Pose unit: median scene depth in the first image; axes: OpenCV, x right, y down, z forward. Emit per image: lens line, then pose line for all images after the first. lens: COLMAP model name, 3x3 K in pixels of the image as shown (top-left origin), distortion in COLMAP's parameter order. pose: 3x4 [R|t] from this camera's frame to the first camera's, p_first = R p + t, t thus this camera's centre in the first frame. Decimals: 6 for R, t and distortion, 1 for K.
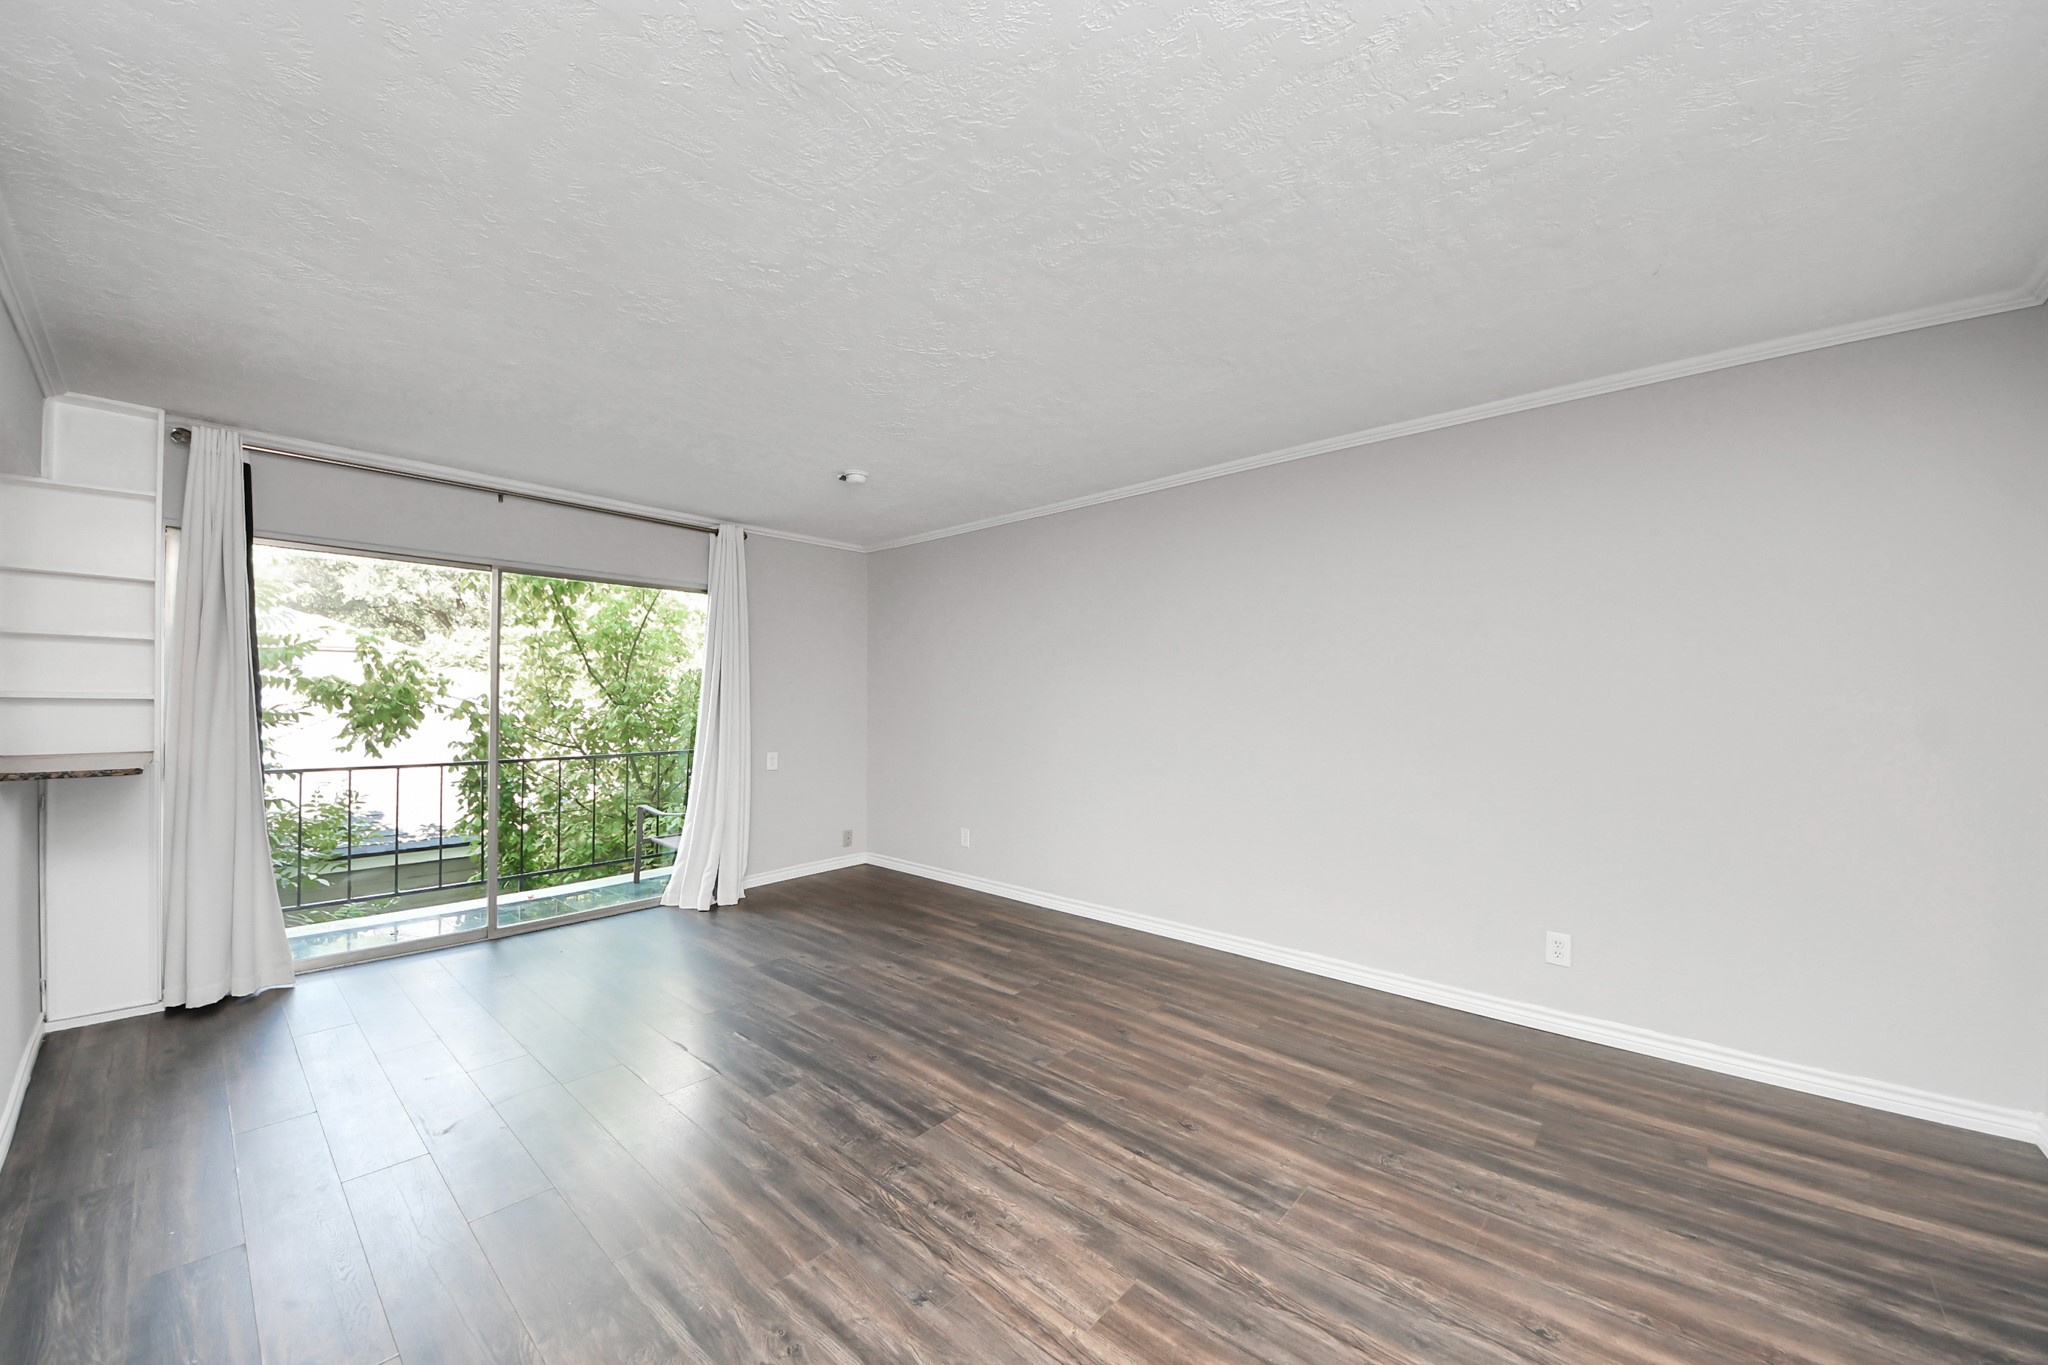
lens RADIAL K [[752.3, 0, 1024.0], [0, 752.3, 682.5], [0, 0, 1]] dist [0.059396, -0.033377]
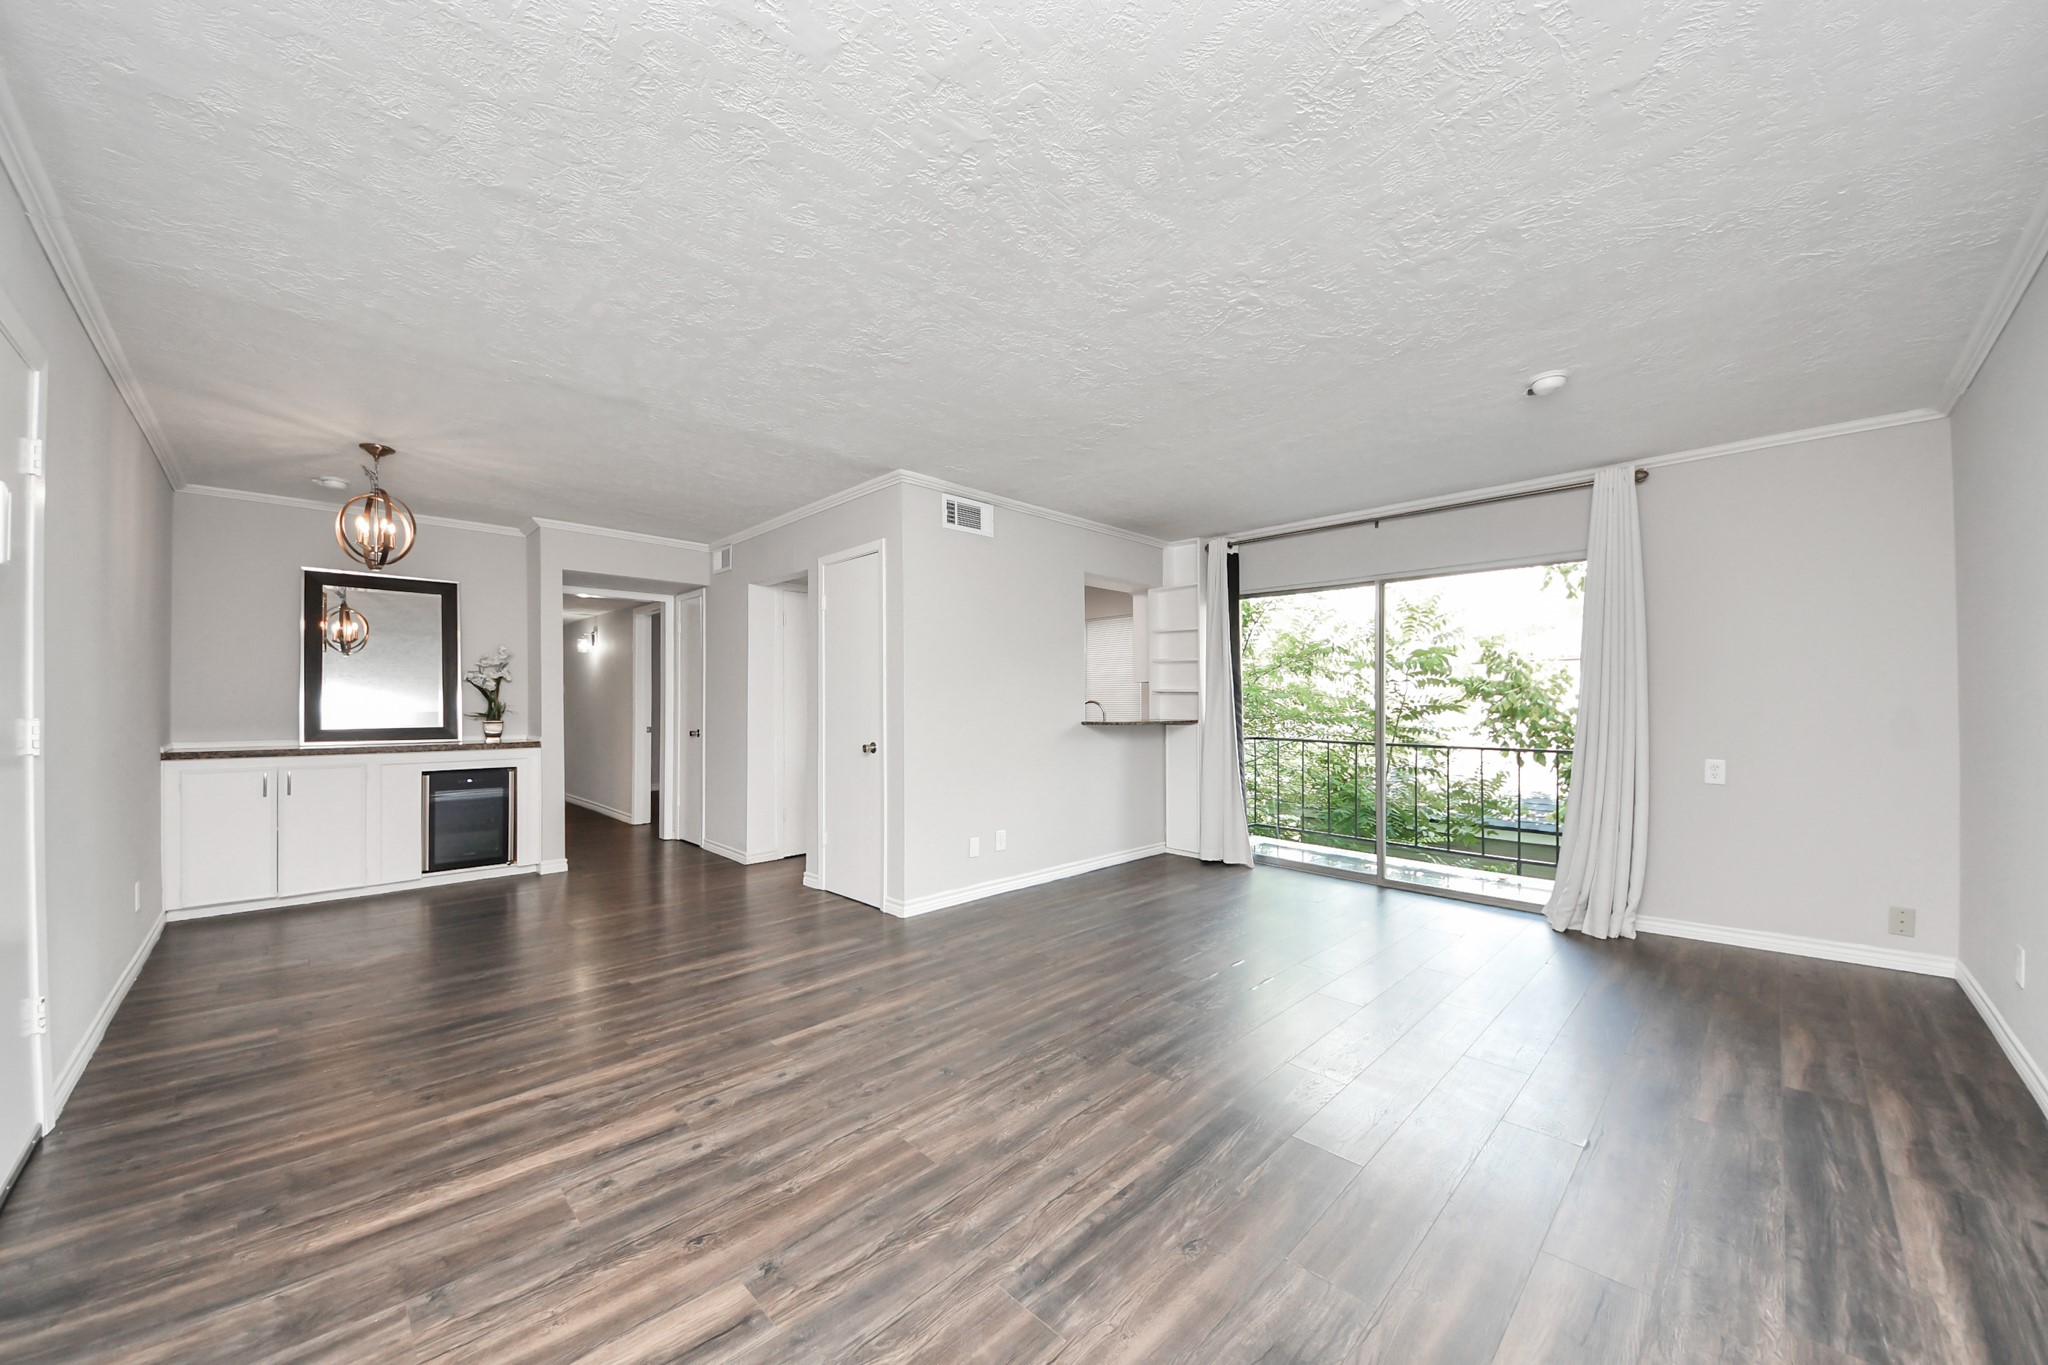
lens RADIAL K [[752.3, 0, 1024.0], [0, 752.3, 682.5], [0, 0, 1]] dist [0.059396, -0.033377]
pose [[-0.072842, -0.032531, -0.996813, 1.030833], [0.015680, 0.999307, -0.033759, 0.078097], [0.997220, -0.018089, -0.072282, 0.970276]]
